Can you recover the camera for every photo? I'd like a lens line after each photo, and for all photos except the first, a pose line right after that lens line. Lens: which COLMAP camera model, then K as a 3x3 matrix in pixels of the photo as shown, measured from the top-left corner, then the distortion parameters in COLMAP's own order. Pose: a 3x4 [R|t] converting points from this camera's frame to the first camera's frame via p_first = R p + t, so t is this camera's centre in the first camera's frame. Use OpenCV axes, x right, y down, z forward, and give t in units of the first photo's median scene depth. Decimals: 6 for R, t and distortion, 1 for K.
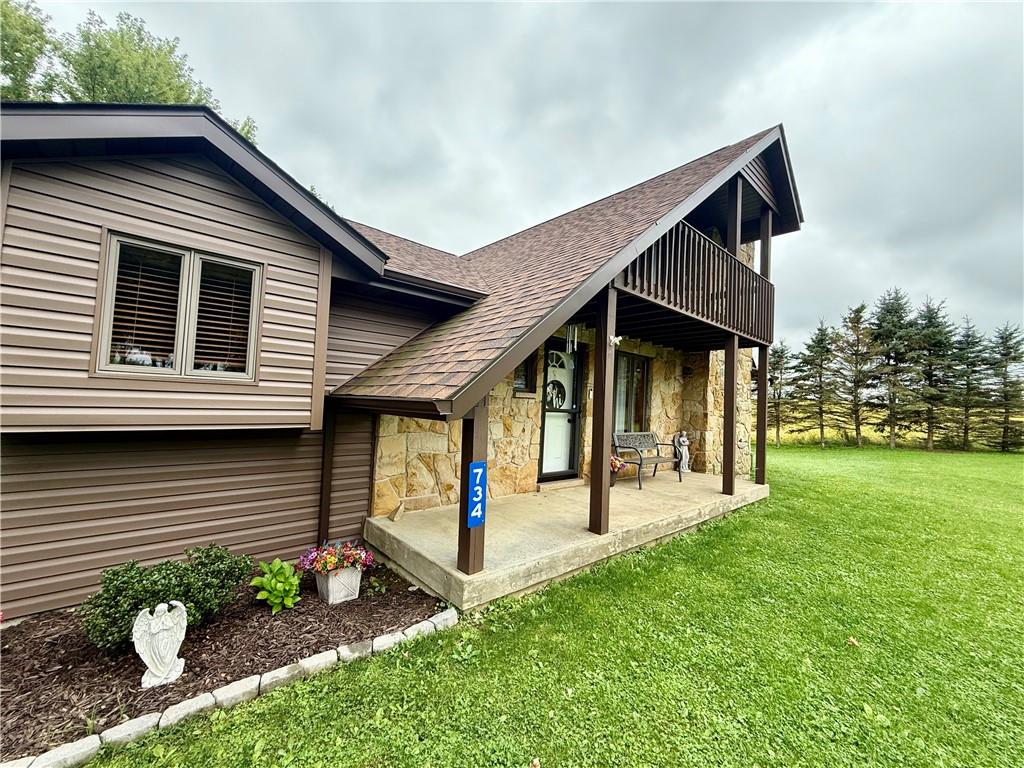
lens RADIAL K [[412.4, 0, 512.0], [0, 412.4, 384.0], [0, 0, 1]] dist [-0.000324, -0.000056]
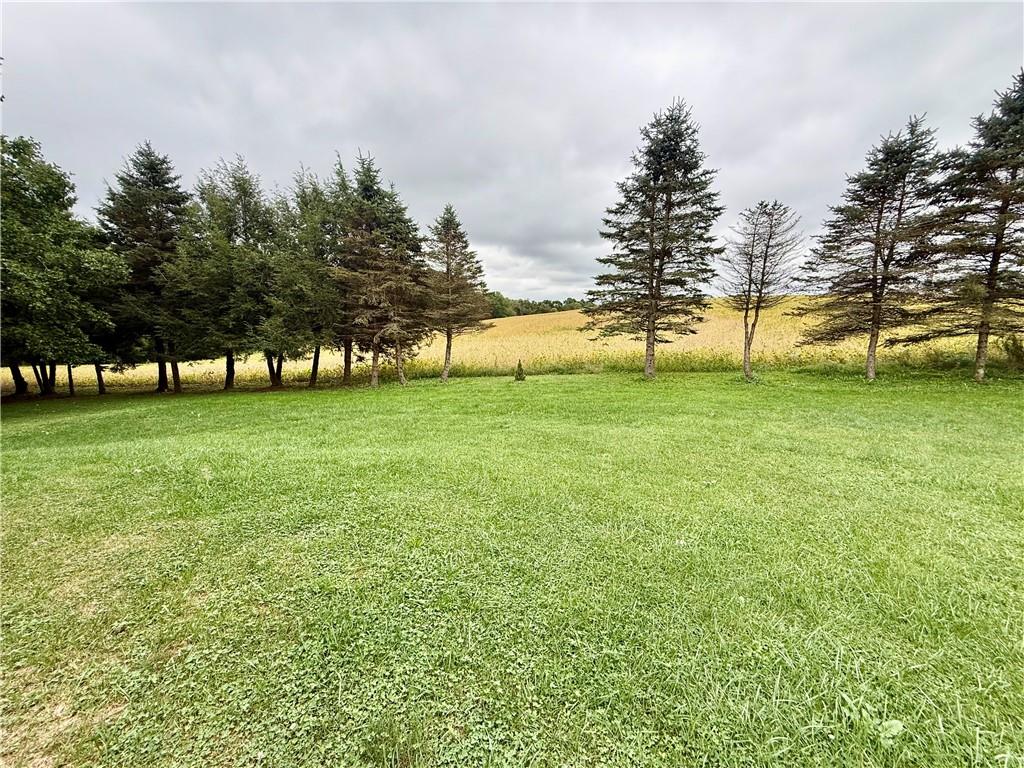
lens RADIAL K [[412.4, 0, 512.0], [0, 412.4, 384.0], [0, 0, 1]] dist [-0.000324, -0.000056]
pose [[0.999196, -0.039845, 0.004381, 1.737386], [0.037943, 0.975382, 0.217233, 0.306834], [-0.012929, -0.216892, 0.976110, 3.838229]]
